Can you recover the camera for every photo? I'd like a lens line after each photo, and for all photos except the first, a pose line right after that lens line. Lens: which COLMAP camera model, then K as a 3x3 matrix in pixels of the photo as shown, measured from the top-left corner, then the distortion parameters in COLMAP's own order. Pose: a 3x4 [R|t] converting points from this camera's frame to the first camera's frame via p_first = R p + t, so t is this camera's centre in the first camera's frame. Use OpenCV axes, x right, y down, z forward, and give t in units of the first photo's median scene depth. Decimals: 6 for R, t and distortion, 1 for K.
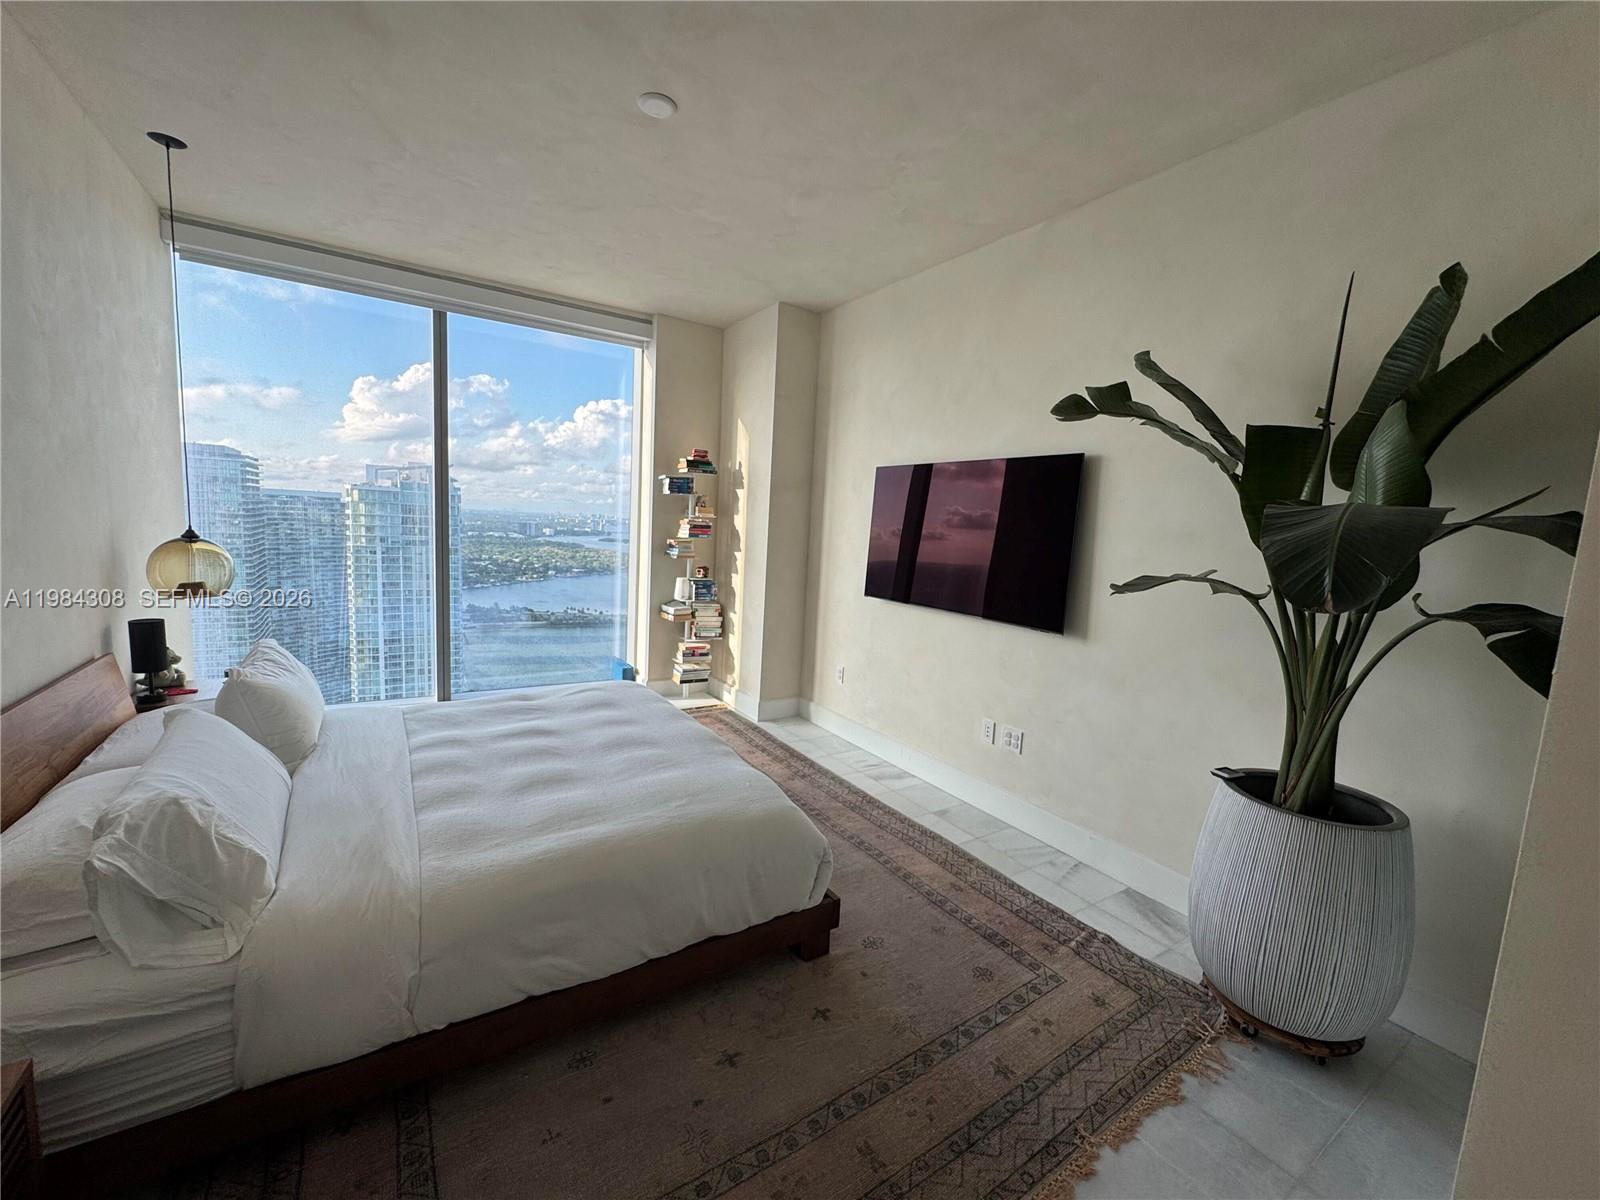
lens RADIAL K [[640.6, 0, 801.1], [0, 640.6, 599.1], [0, 0, 1]] dist [-0.002335, 0.000296]
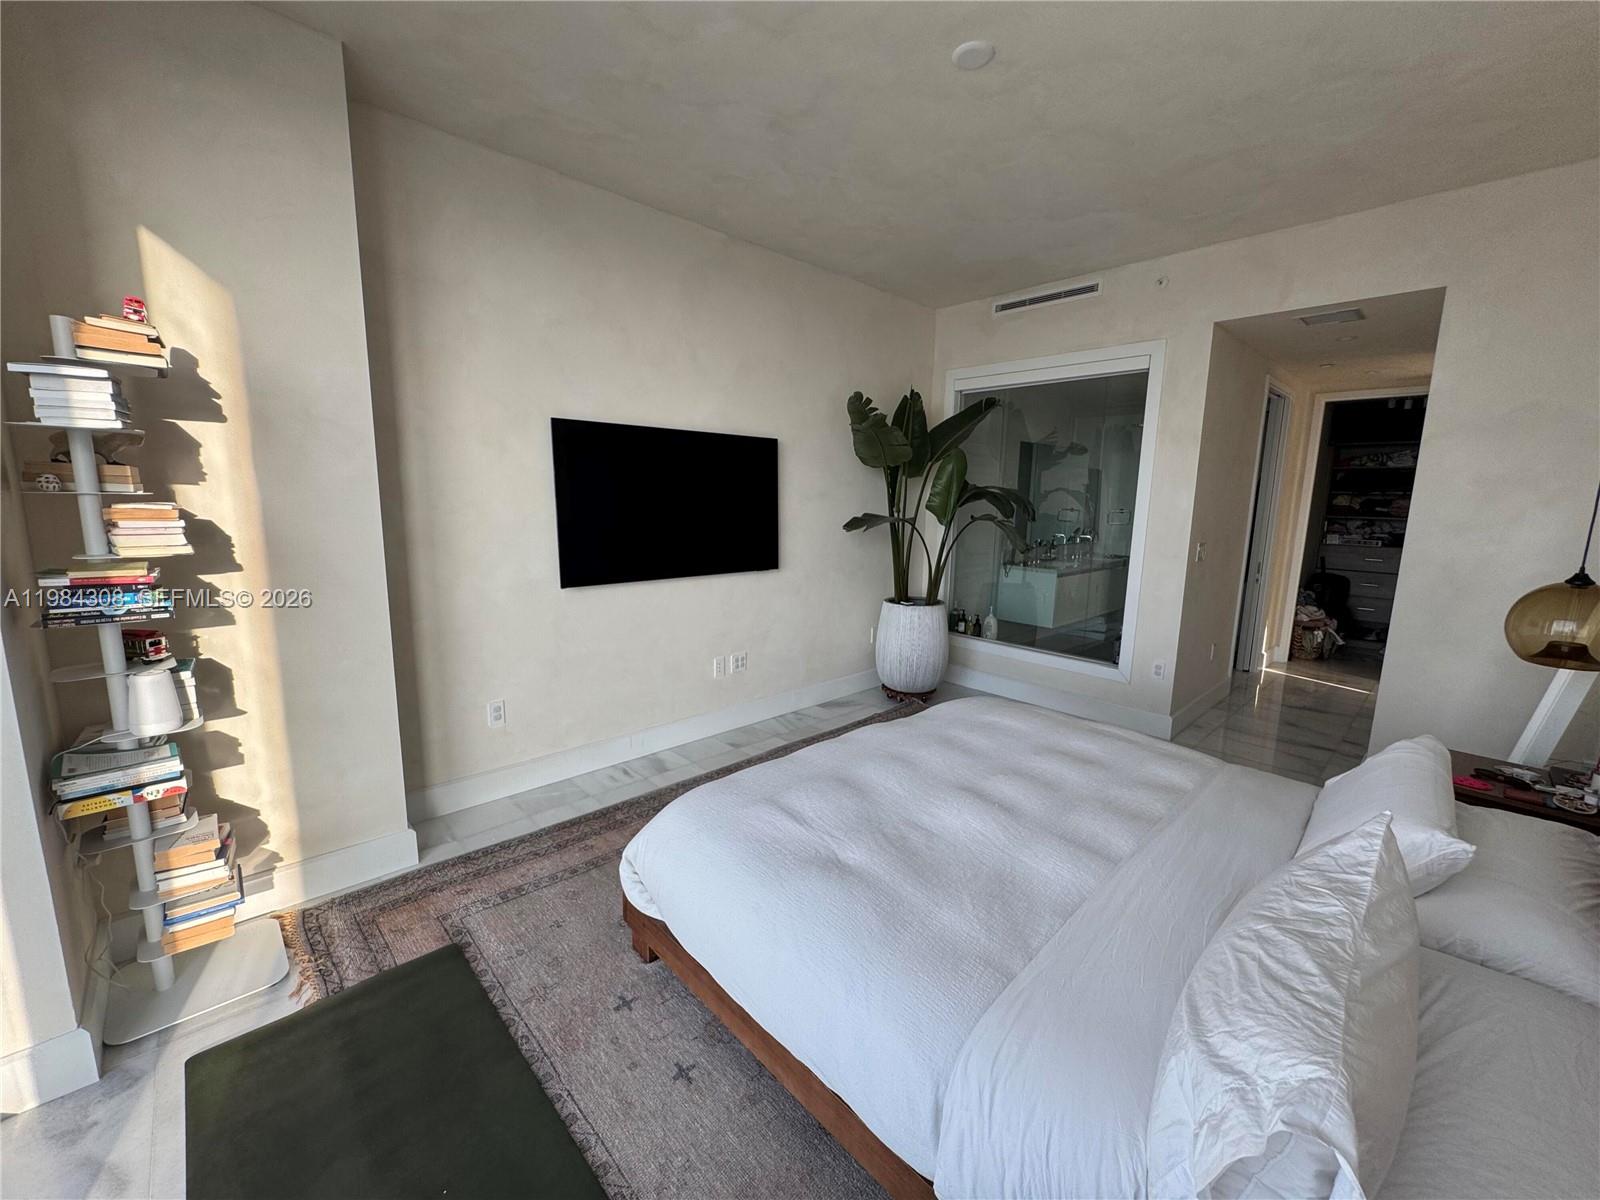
lens RADIAL K [[640.6, 0, 801.1], [0, 640.6, 599.1], [0, 0, 1]] dist [-0.002335, 0.000296]
pose [[-0.179737, -0.216231, 0.959655, -0.713751], [0.088376, 0.968048, 0.234674, -0.152389], [-0.979737, 0.126991, -0.154885, 0.863103]]
